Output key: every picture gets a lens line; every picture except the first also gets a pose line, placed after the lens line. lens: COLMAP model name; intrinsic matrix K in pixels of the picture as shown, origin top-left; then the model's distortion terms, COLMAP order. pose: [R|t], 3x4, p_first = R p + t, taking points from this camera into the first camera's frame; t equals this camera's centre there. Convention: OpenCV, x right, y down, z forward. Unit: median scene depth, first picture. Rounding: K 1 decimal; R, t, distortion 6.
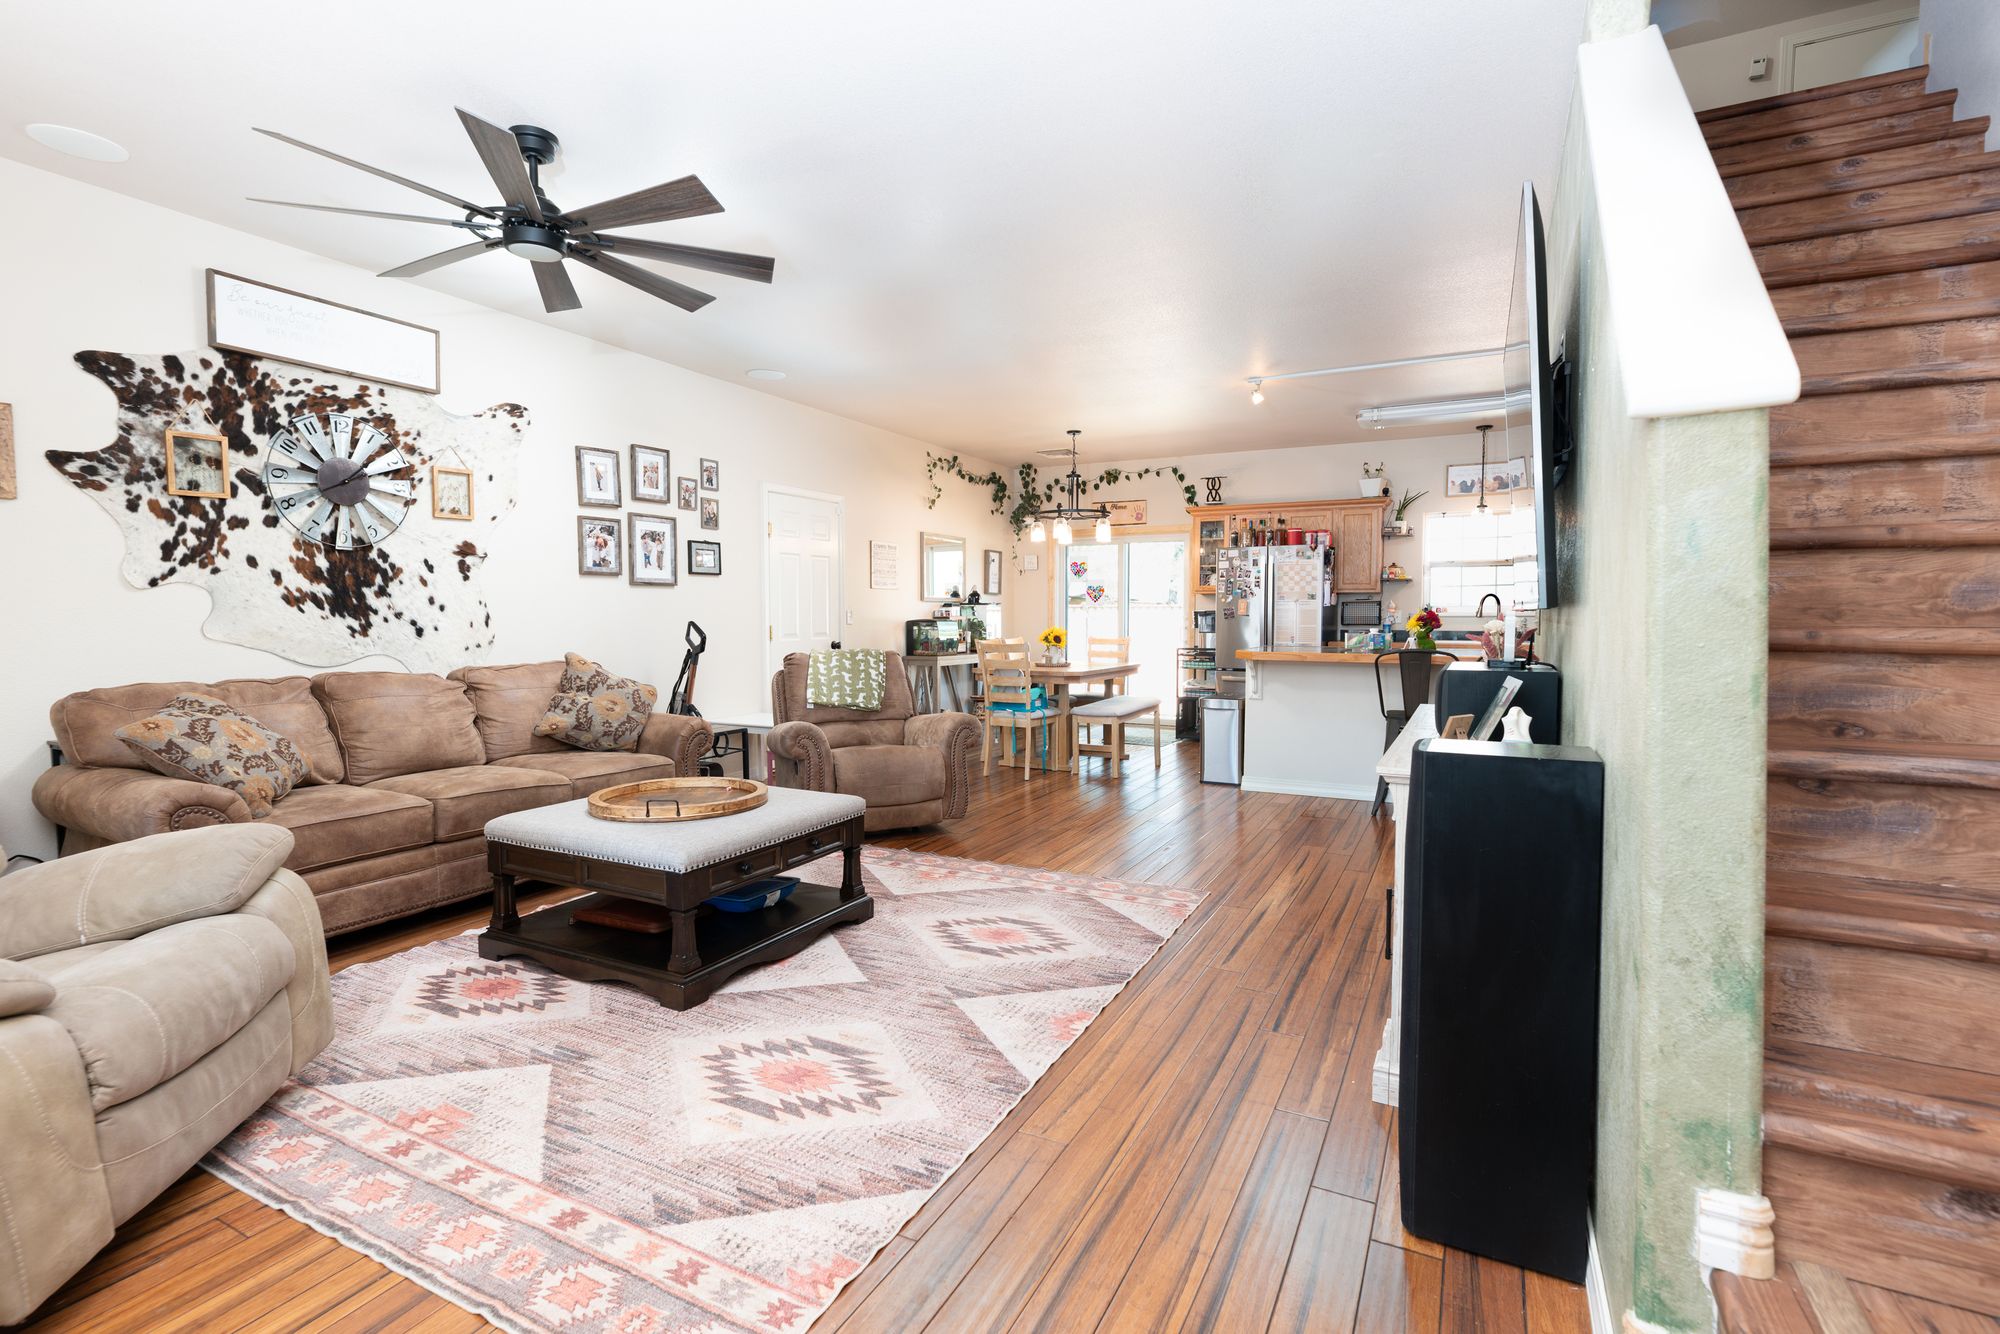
lens RADIAL K [[927.1, 0, 1000.5], [0, 927.1, 661.5], [0, 0, 1]] dist [0.001239, 0.000036]
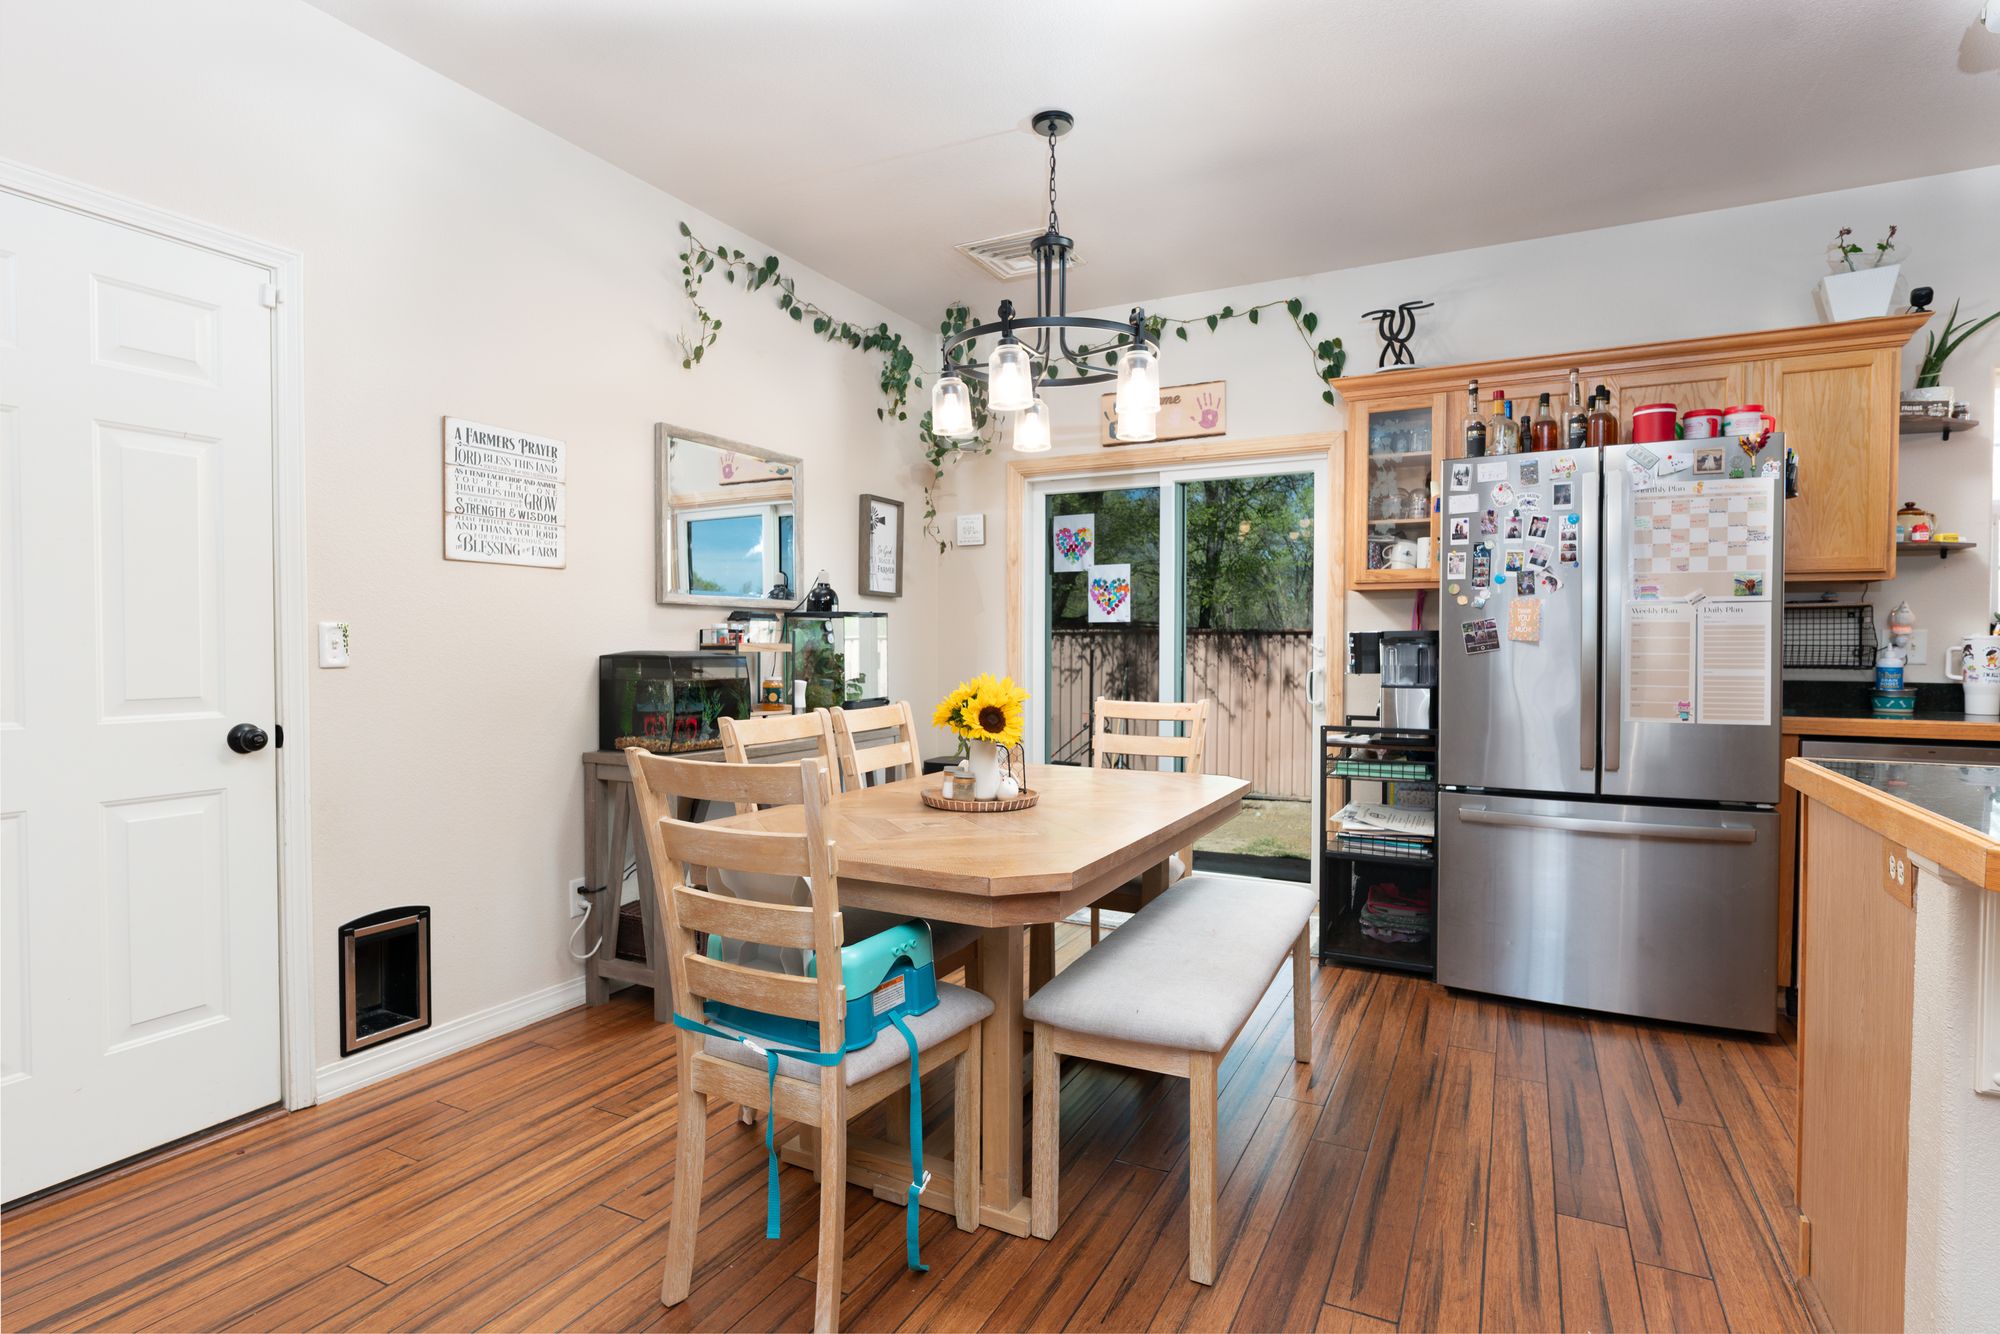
lens RADIAL K [[1009.2, 0, 1000.8], [0, 1009.2, 662.4], [0, 0, 1]] dist [-0.000044, -0.000052]
pose [[0.999991, 0.001941, 0.003672, 0.051550], [-0.001819, 0.999455, -0.032967, -0.025805], [-0.003734, 0.032960, 0.999450, 0.548859]]
